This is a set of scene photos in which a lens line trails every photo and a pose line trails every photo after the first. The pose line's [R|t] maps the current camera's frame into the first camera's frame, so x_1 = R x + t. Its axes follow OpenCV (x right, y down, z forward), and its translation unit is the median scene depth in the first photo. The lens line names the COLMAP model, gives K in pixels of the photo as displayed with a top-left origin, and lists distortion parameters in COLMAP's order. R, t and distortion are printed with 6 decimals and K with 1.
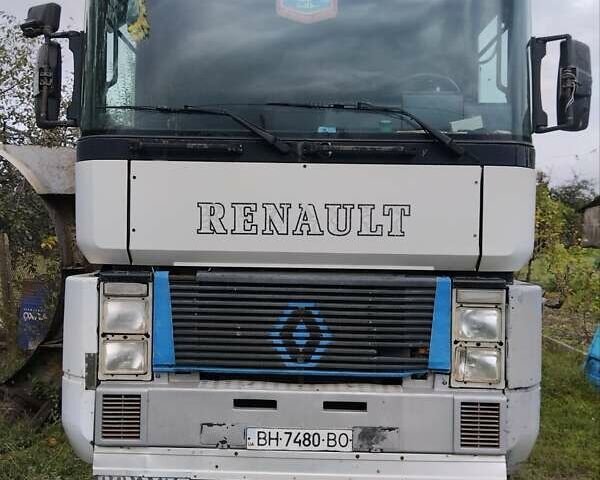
lens RADIAL K [[656.3, 0, 298.9], [0, 656.3, 241.1], [0, 0, 1]] dist [0.059435, 0.000000]
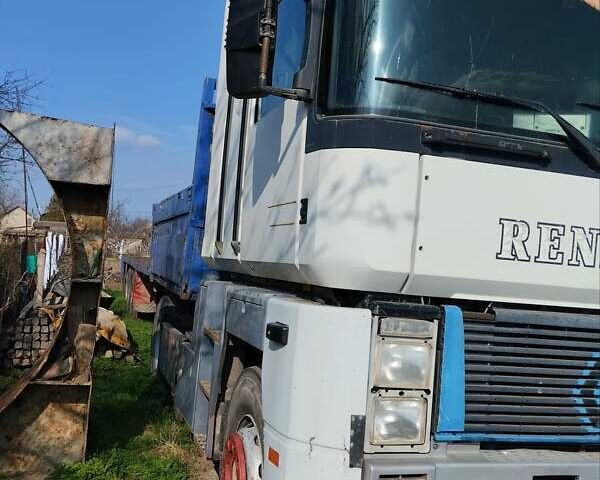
lens RADIAL K [[656.3, 0, 298.9], [0, 656.3, 241.0], [0, 0, 1]] dist [0.059435, 0.000000]
pose [[0.944755, 0.071967, 0.319779, -0.622882], [-0.065030, 0.997359, -0.032334, 0.008031], [-0.321262, 0.009752, 0.946940, 0.343830]]
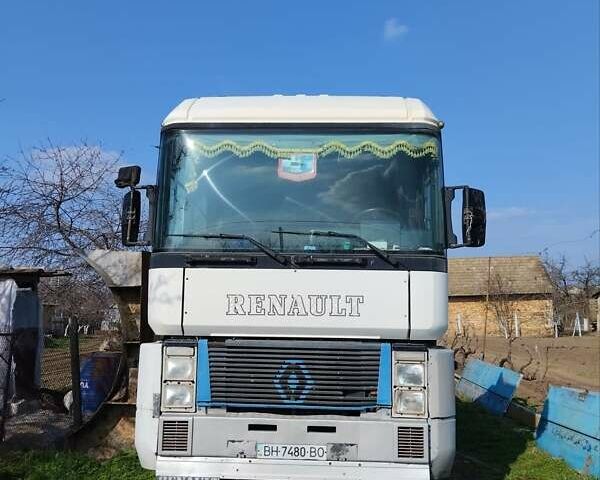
lens RADIAL K [[656.3, 0, 296.5], [0, 656.3, 238.1], [0, 0, 1]] dist [0.059435, 0.000000]
pose [[0.999310, -0.005366, -0.036764, 0.069255], [0.000560, 0.991581, -0.129489, 0.010313], [0.037149, 0.129379, 0.990899, -0.557865]]
